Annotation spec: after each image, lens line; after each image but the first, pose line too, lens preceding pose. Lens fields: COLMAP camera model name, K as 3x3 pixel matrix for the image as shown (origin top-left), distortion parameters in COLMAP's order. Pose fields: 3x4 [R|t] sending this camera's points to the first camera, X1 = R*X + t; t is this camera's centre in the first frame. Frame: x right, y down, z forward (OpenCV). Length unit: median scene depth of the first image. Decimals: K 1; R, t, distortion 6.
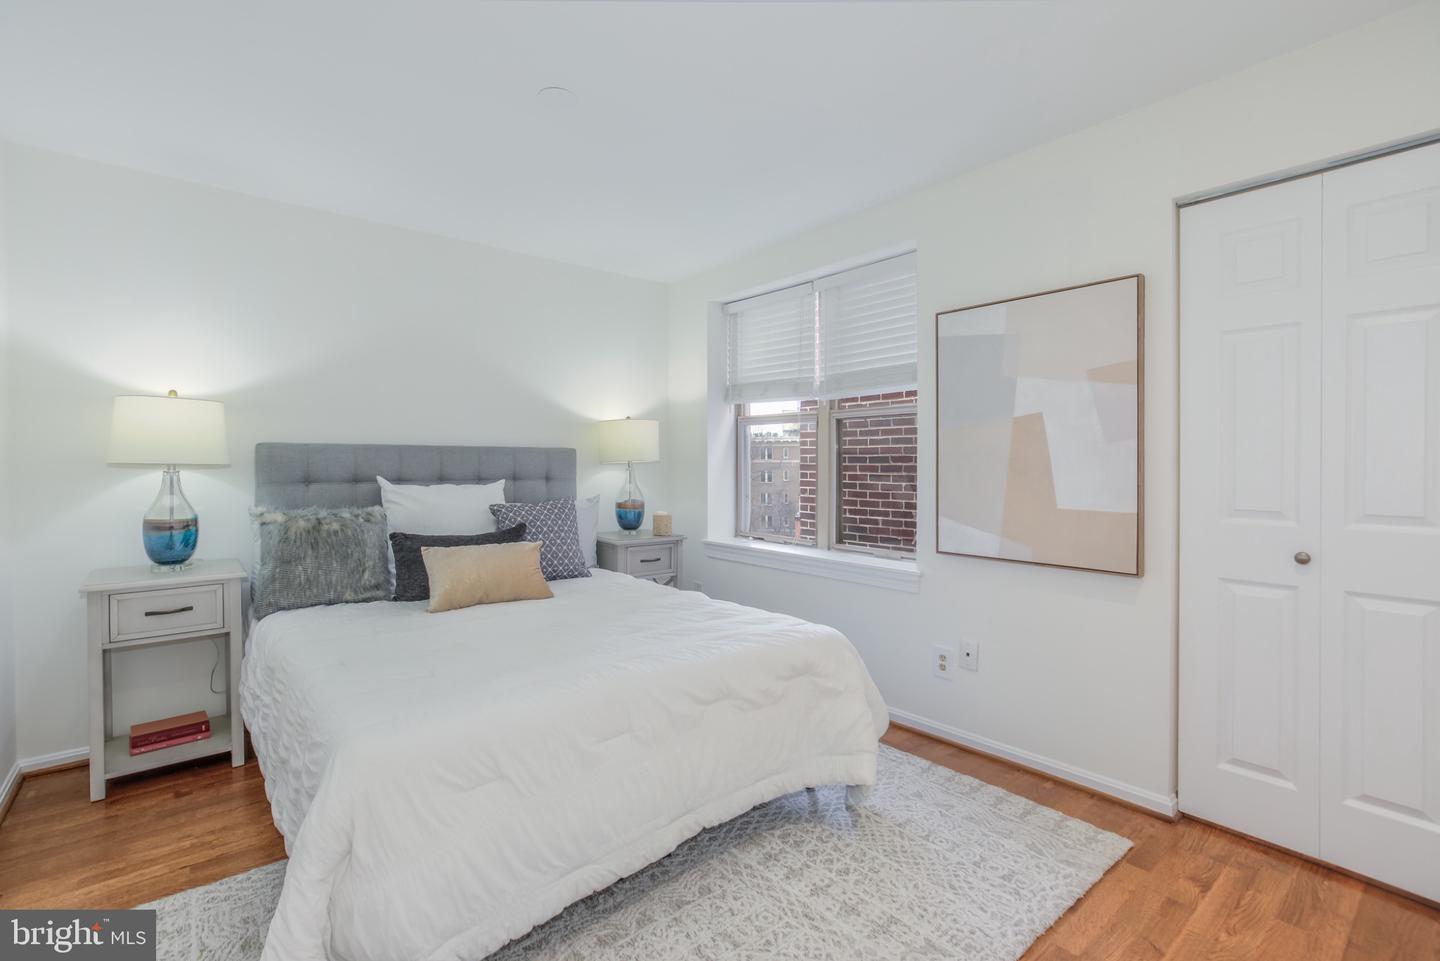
lens RADIAL K [[638.2, 0, 716.2], [0, 638.2, 463.1], [0, 0, 1]] dist [0.001825, 0.000391]
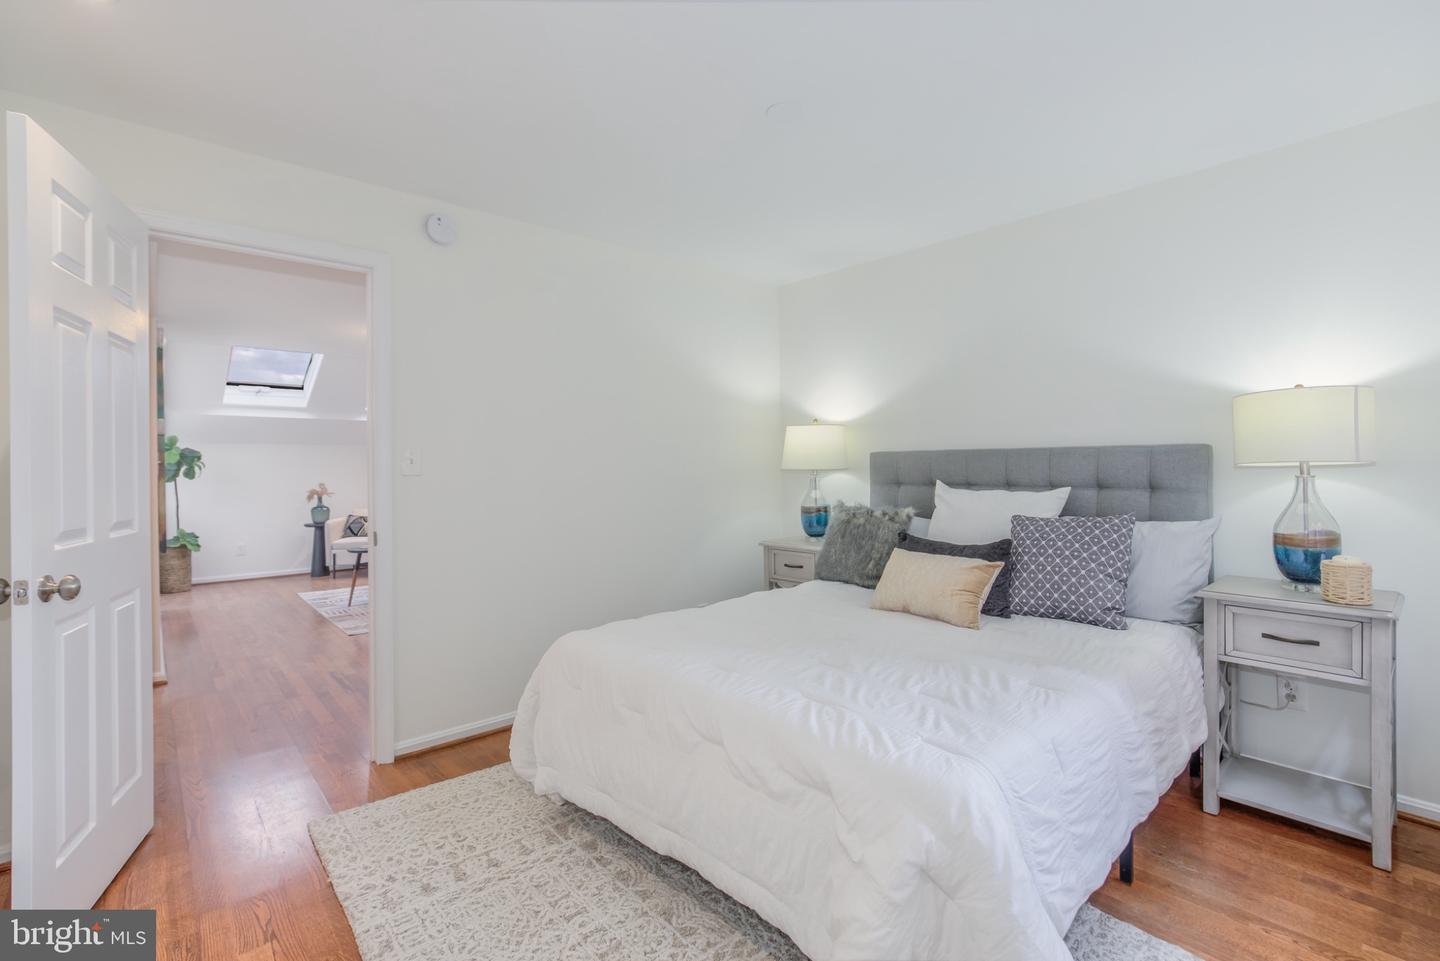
lens RADIAL K [[654.3, 0, 710.7], [0, 654.3, 466.7], [0, 0, 1]] dist [-0.015401, 0.000864]
pose [[0.051820, -0.006119, -0.998638, 0.553907], [0.003093, 0.999977, -0.005967, 0.003829], [0.998652, -0.002780, 0.051838, 0.593552]]
